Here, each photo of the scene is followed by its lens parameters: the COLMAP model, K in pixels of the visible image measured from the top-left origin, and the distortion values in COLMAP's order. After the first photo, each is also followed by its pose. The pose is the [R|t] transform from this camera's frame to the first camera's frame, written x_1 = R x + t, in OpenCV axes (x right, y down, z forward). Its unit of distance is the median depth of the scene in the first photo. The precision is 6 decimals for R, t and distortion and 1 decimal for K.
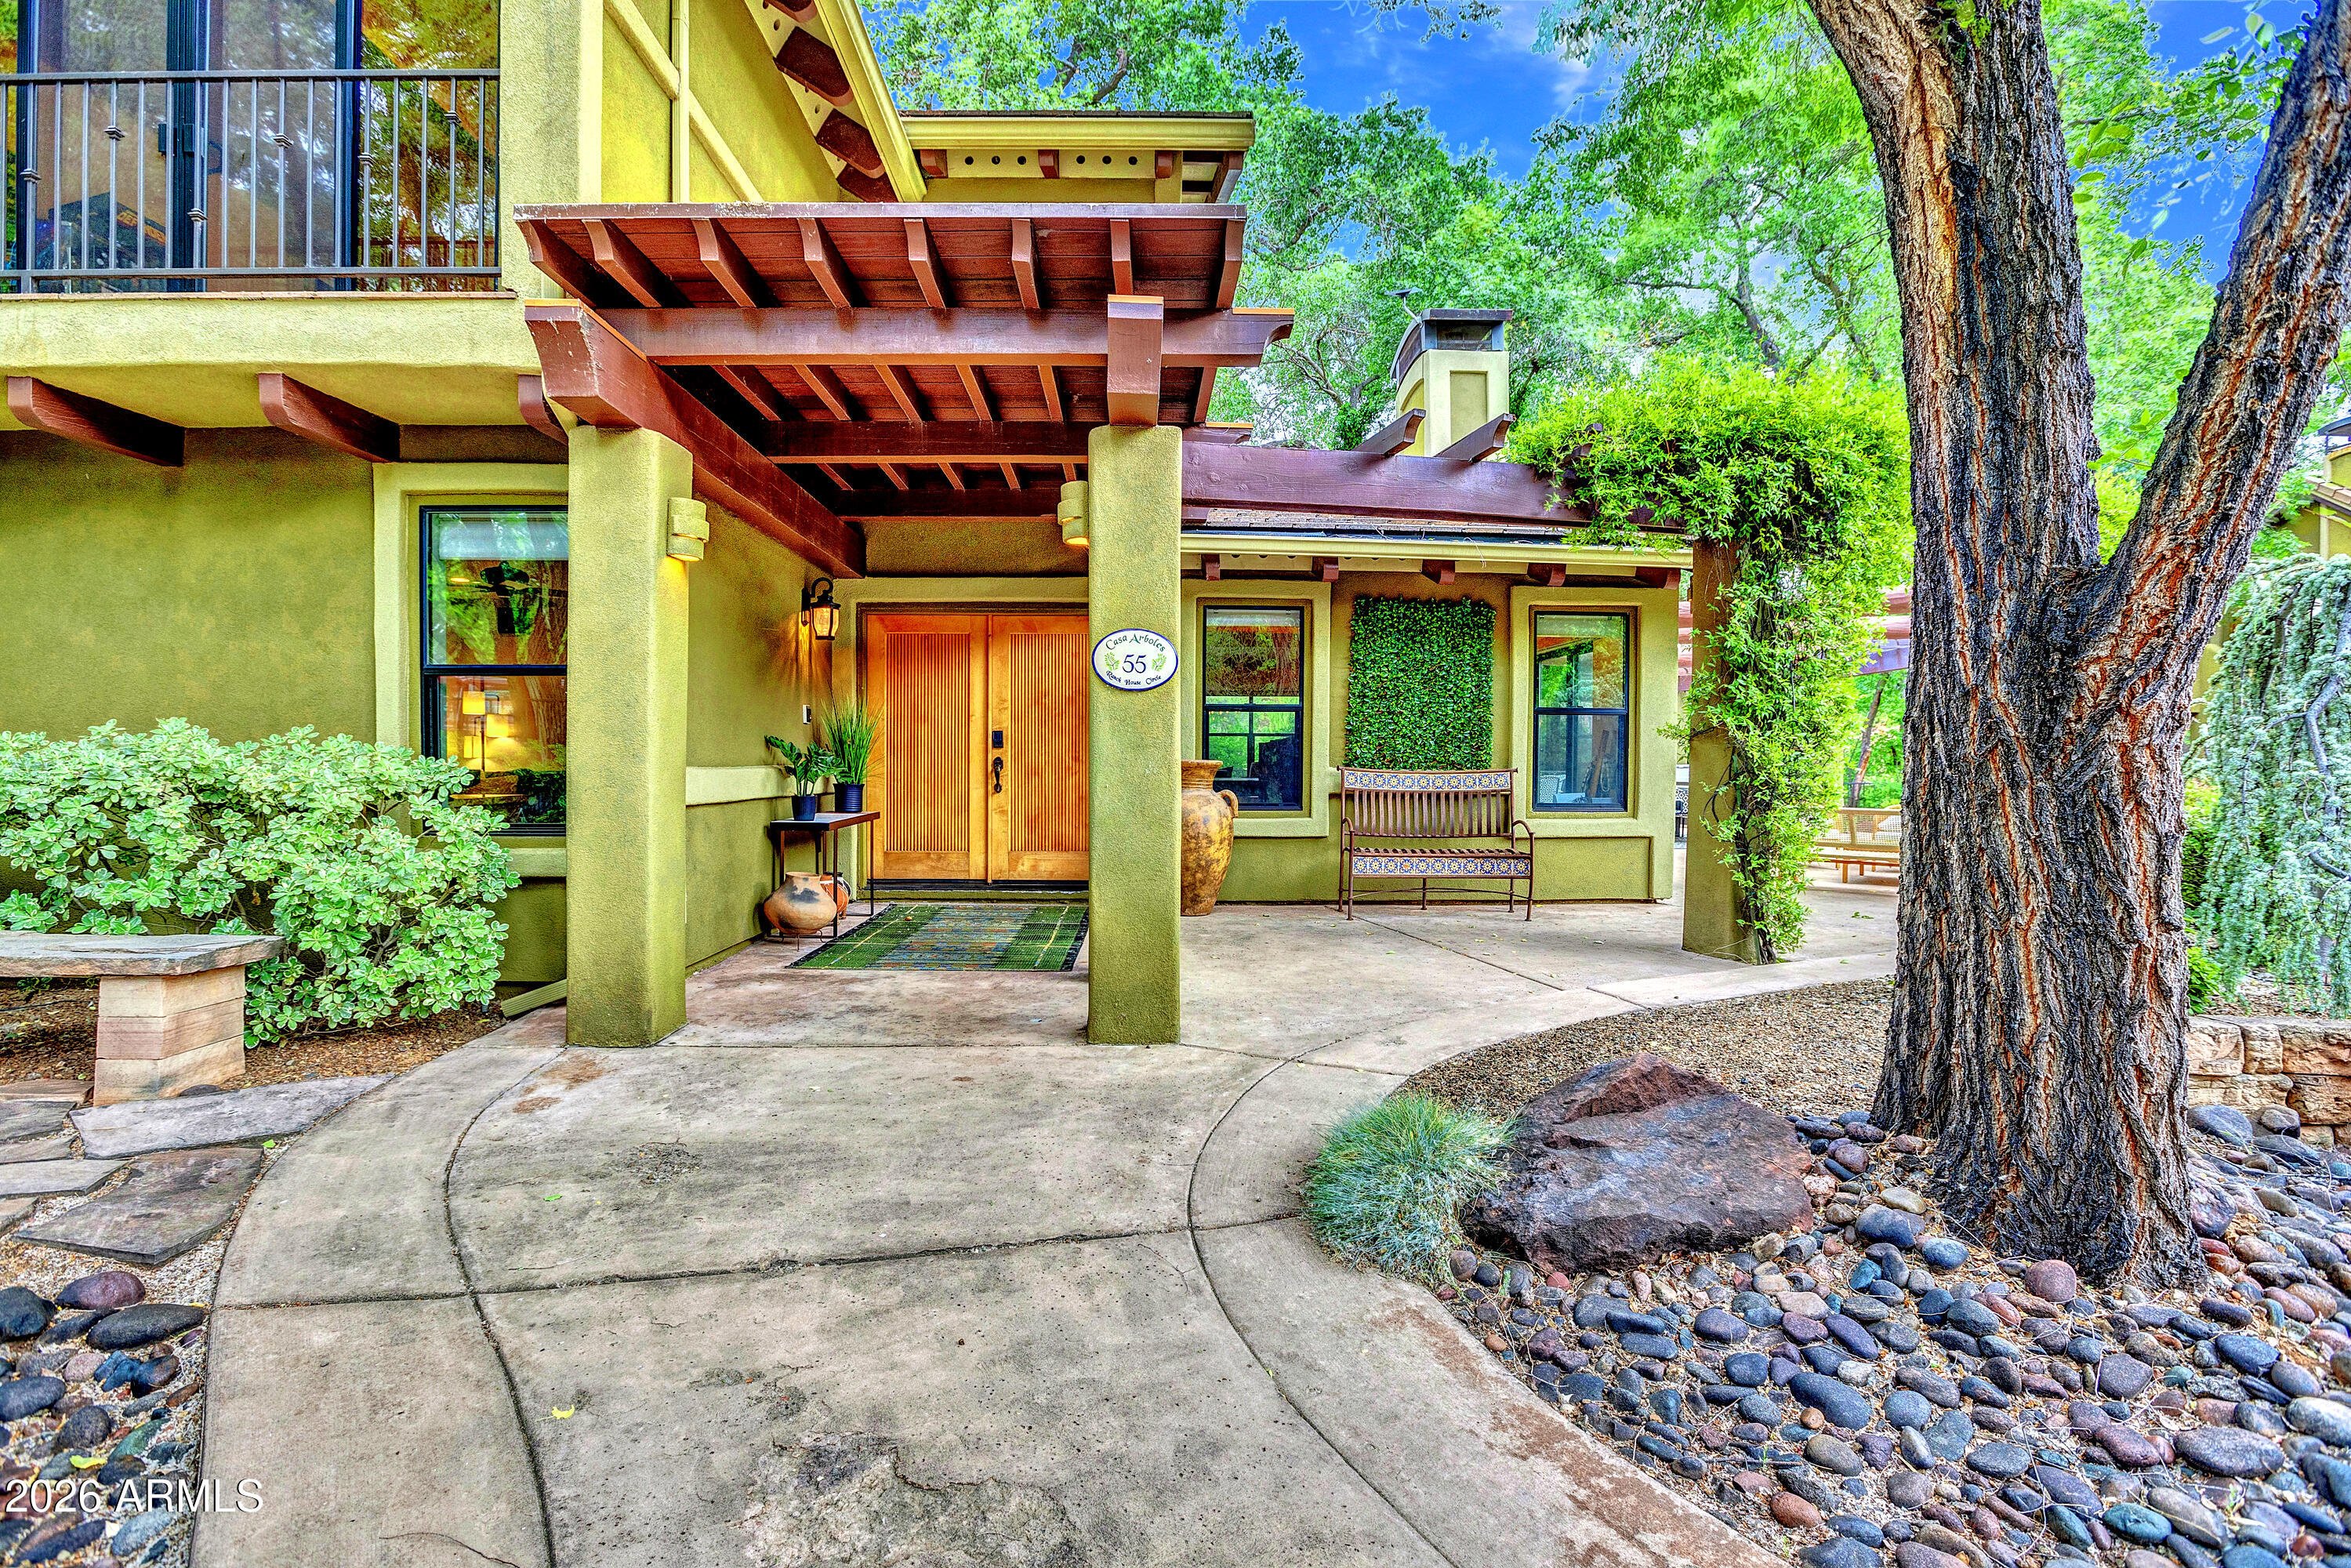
lens RADIAL K [[1097.2, 0, 1190.1], [0, 1097.2, 763.4], [0, 0, 1]] dist [-0.037875, 0.011129]
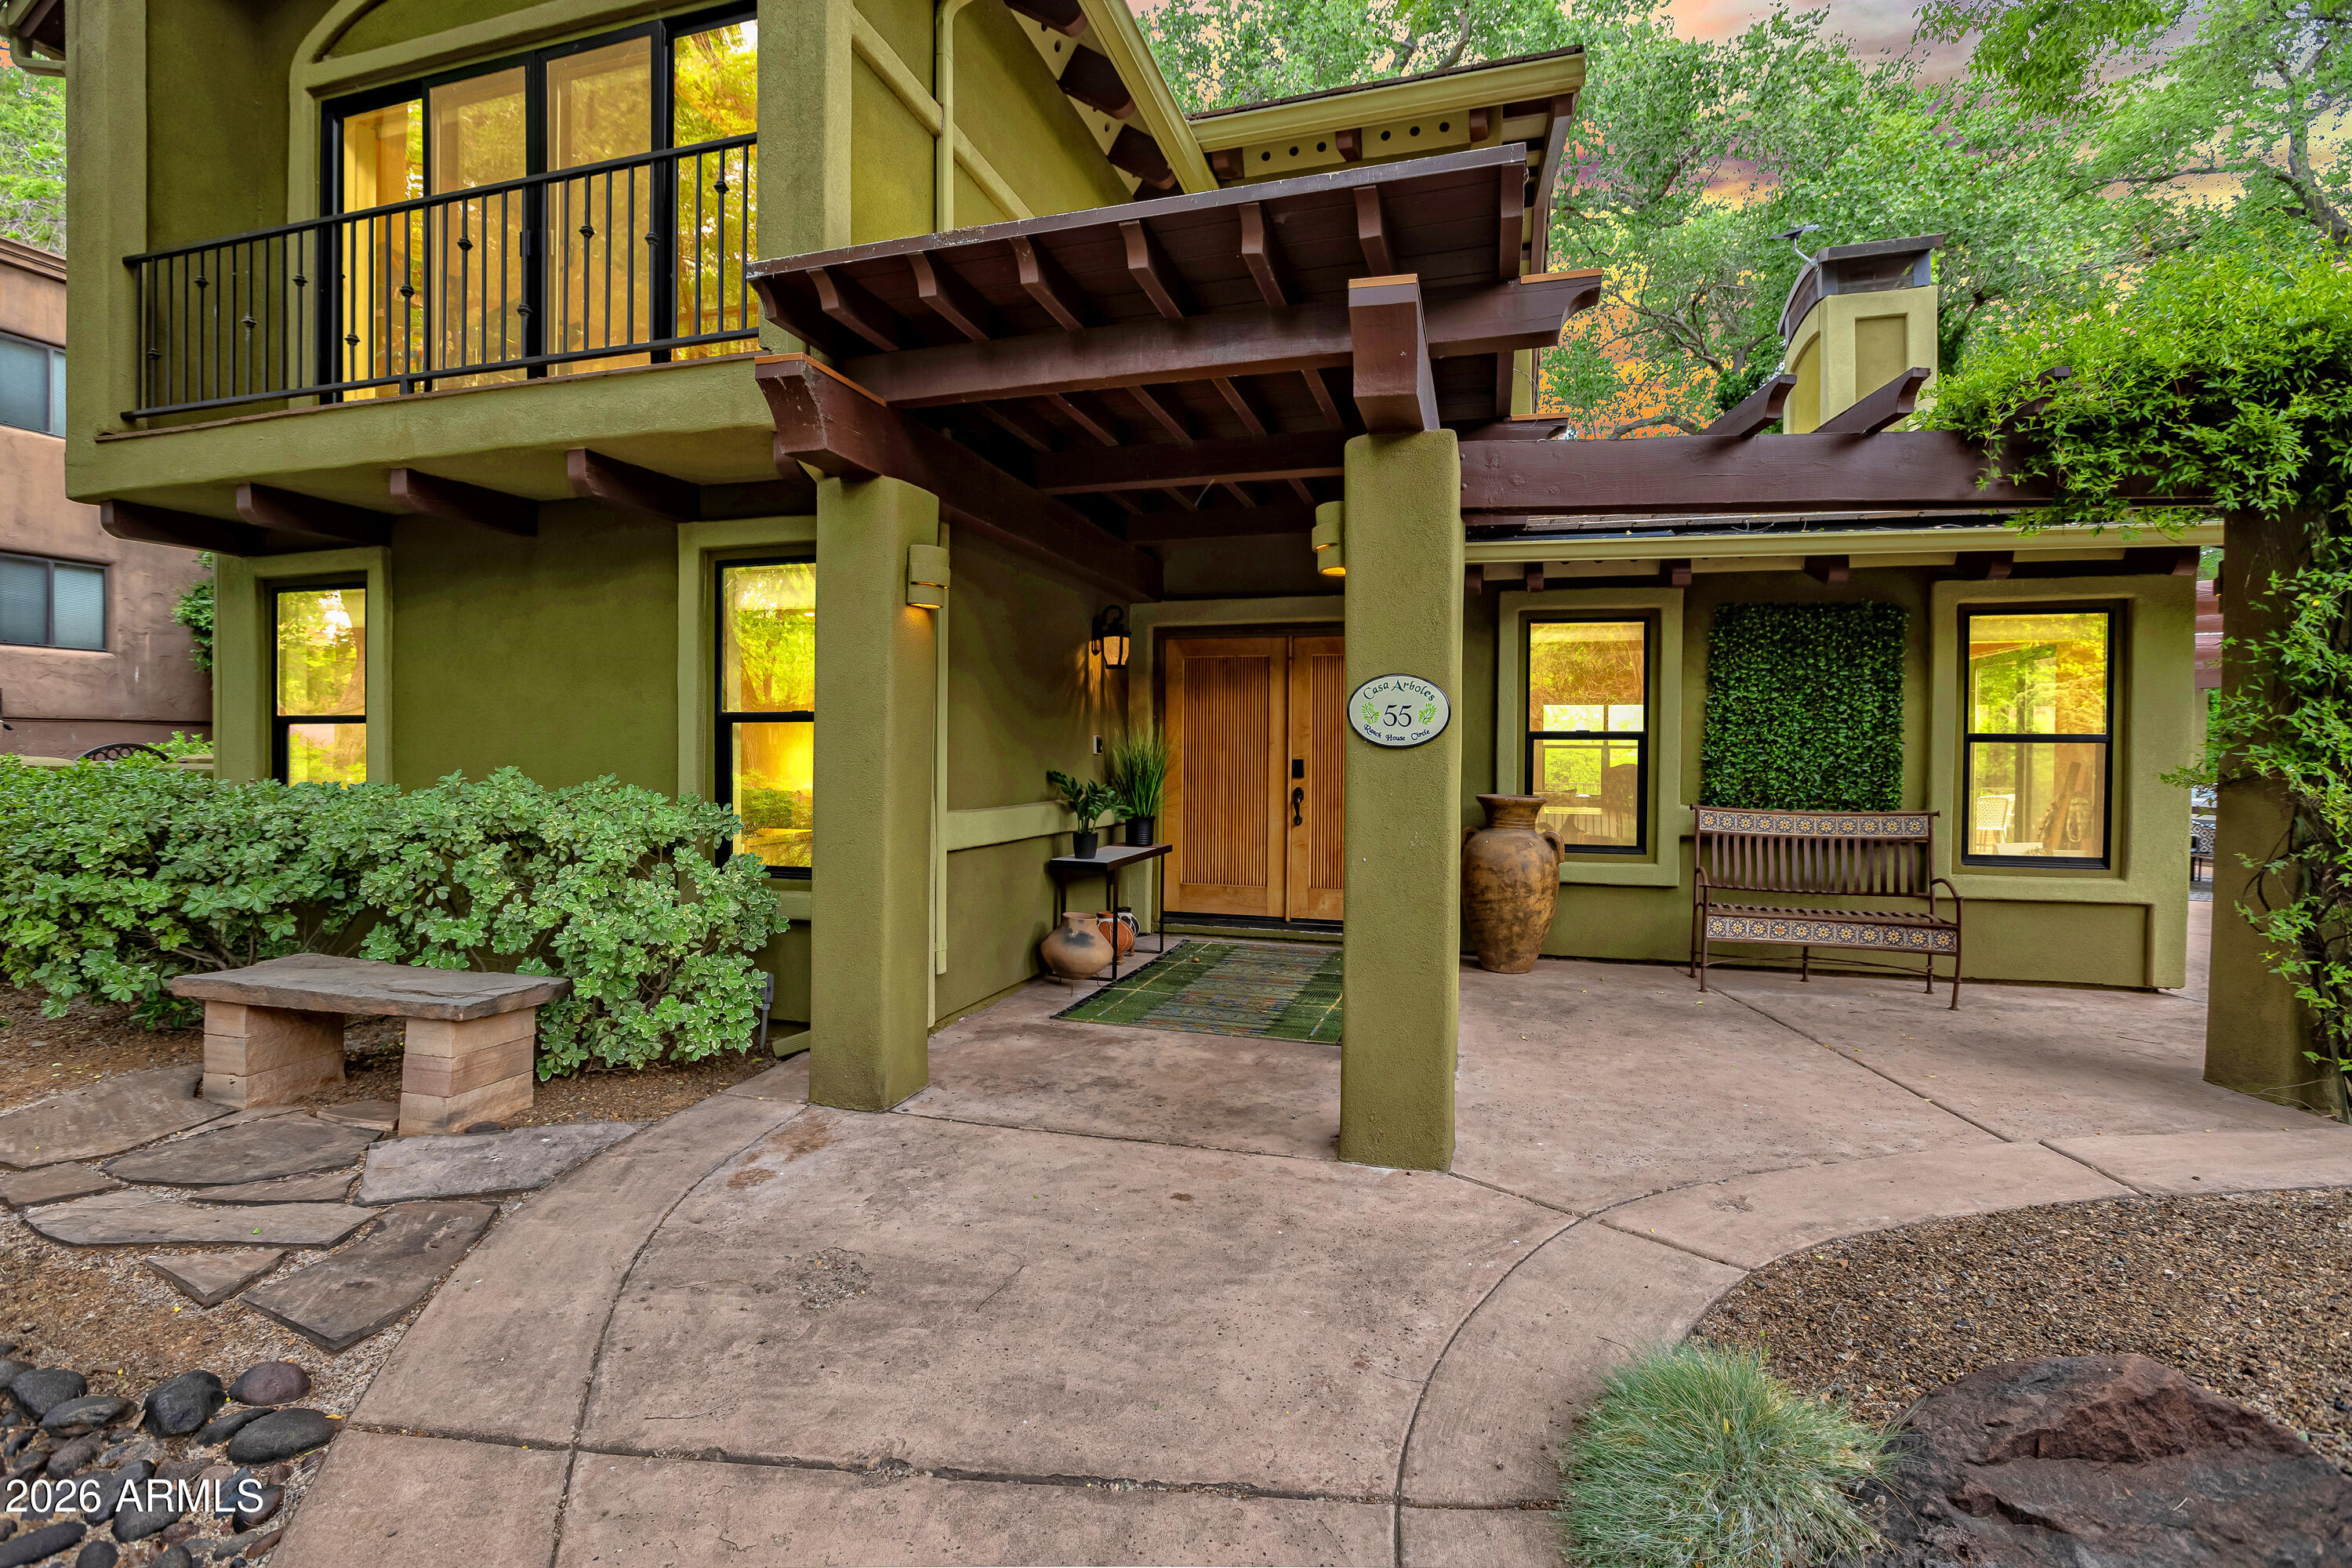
lens RADIAL K [[1115.2, 0, 1174.0], [0, 1115.2, 756.9], [0, 0, 1]] dist [-0.031618, 0.026622]
pose [[0.947871, 0.006707, -0.318584, 0.051437], [-0.009787, 0.999920, -0.008067, -0.041738], [0.318505, 0.010764, 0.947860, 0.113660]]
